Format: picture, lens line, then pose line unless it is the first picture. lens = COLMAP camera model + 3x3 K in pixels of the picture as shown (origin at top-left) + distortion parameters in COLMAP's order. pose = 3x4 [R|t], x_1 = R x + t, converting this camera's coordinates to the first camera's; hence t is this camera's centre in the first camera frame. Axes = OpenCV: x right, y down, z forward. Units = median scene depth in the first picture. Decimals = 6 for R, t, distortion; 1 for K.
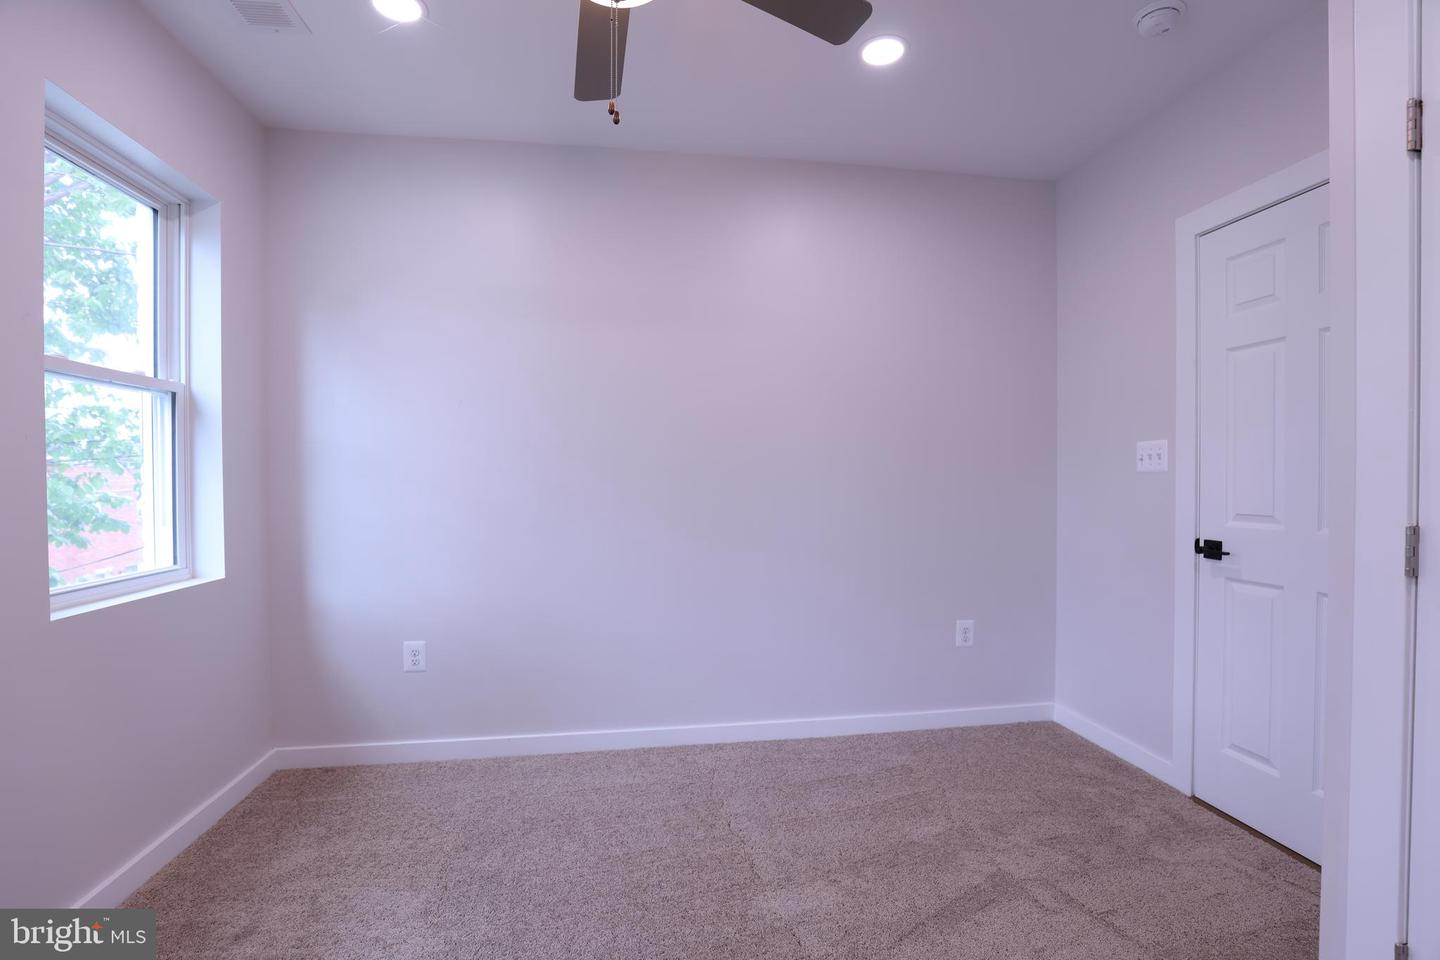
lens RADIAL K [[652.7, 0, 728.7], [0, 652.7, 485.8], [0, 0, 1]] dist [-0.004860, 0.000446]
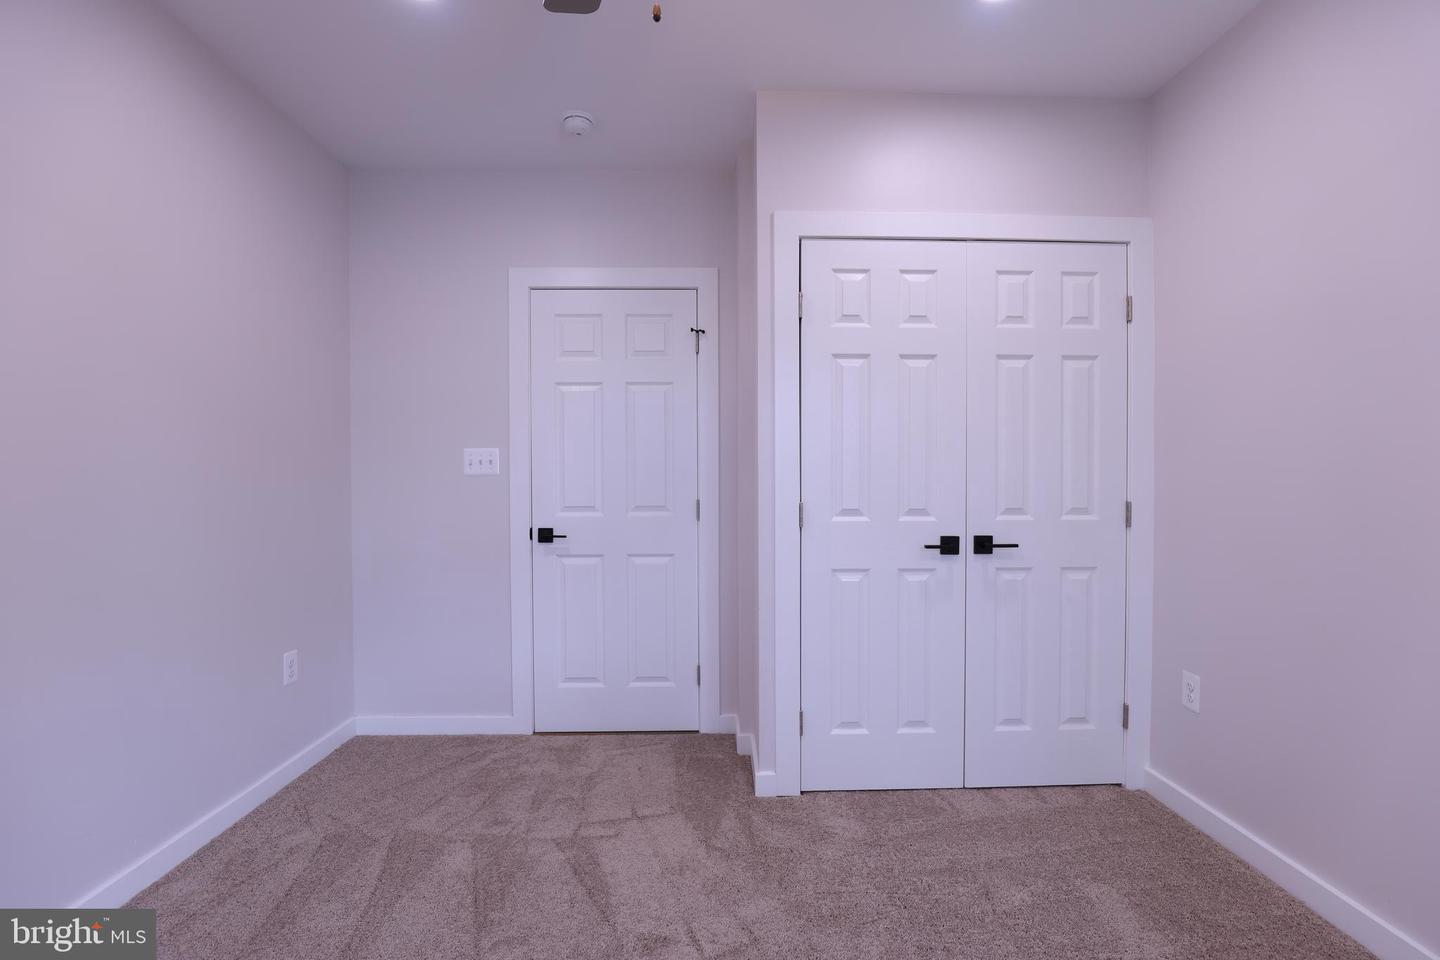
lens RADIAL K [[652.7, 0, 727.9], [0, 652.7, 486.3], [0, 0, 1]] dist [-0.004860, 0.000446]
pose [[0.200236, -0.005787, 0.979731, -0.438067], [0.016803, 0.999856, 0.002472, 0.003354], [-0.979604, 0.015968, 0.200304, 0.368258]]
